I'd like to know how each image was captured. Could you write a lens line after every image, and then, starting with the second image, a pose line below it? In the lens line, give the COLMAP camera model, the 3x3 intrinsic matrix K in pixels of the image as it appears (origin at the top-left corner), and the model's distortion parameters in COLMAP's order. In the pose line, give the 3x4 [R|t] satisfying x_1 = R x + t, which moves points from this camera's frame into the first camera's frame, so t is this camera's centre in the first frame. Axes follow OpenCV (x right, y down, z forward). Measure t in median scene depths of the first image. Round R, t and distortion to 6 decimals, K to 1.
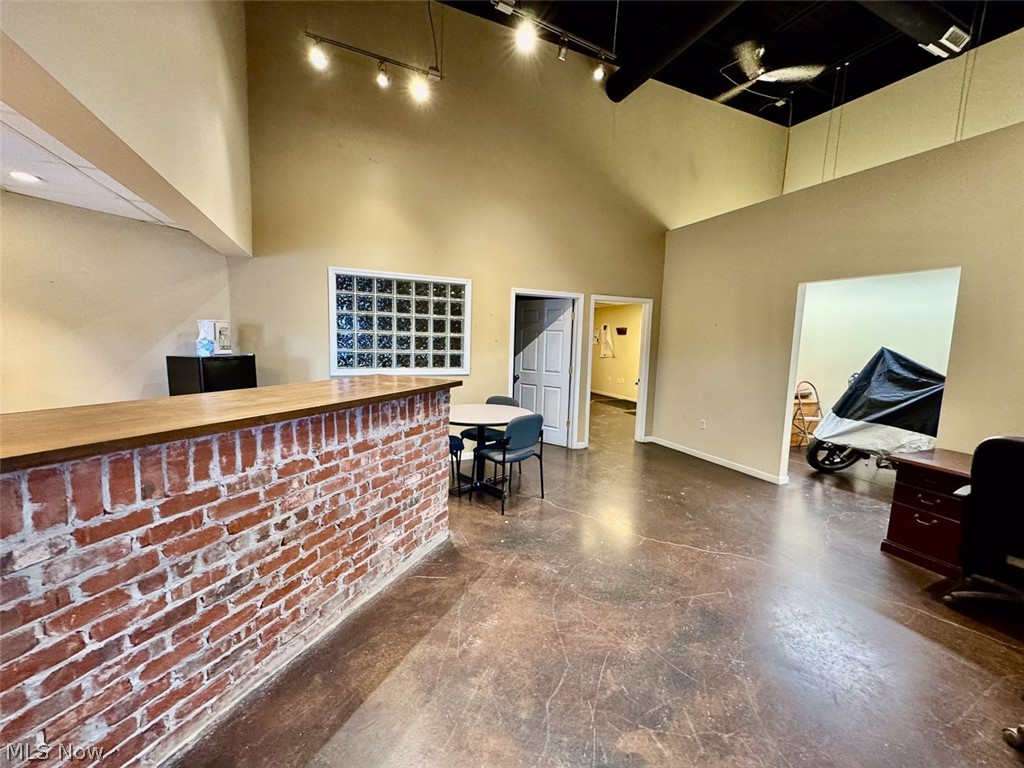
lens RADIAL K [[406.1, 0, 510.2], [0, 406.1, 383.8], [0, 0, 1]] dist [-0.004137, 0.000010]
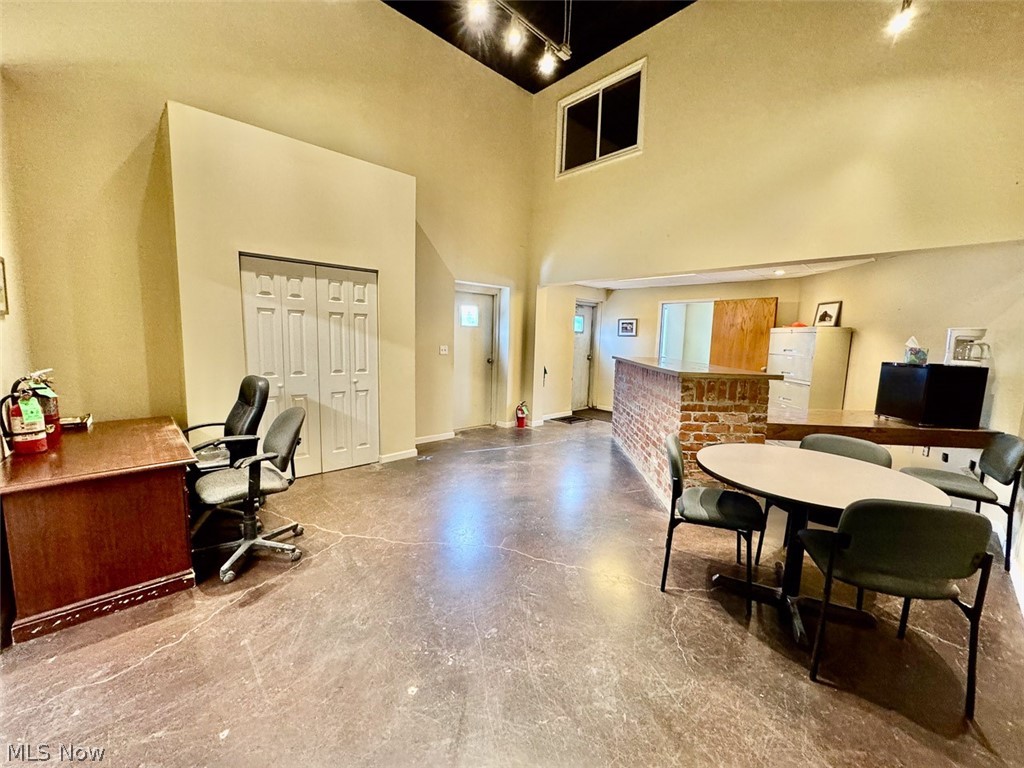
lens RADIAL K [[406.1, 0, 509.2], [0, 406.1, 382.3], [0, 0, 1]] dist [-0.004137, 0.000010]
pose [[-0.938054, -0.013139, -0.346239, 0.817041], [-0.090312, 0.974011, 0.207717, -0.199560], [0.334512, 0.226119, -0.914862, 2.266521]]
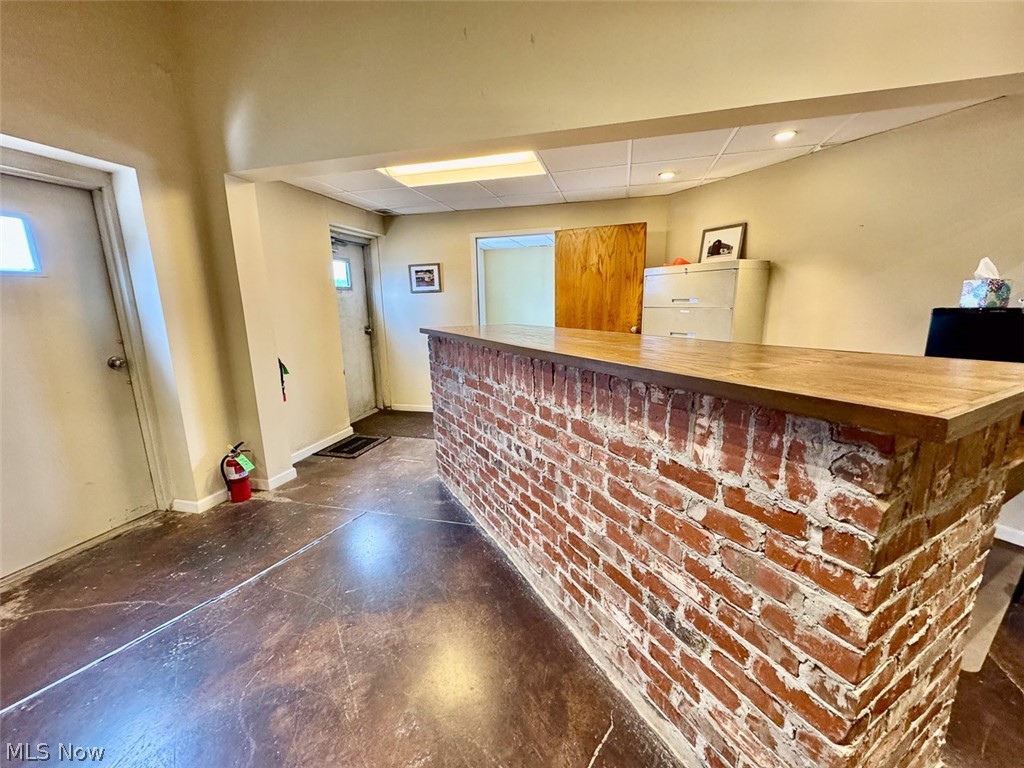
lens RADIAL K [[406.1, 0, 513.2], [0, 406.1, 384.7], [0, 0, 1]] dist [-0.004137, 0.000010]
pose [[-0.617883, 0.144944, -0.772795, 0.196097], [-0.085362, 0.964686, 0.249186, -0.067489], [0.781623, 0.219935, -0.583690, 1.177323]]
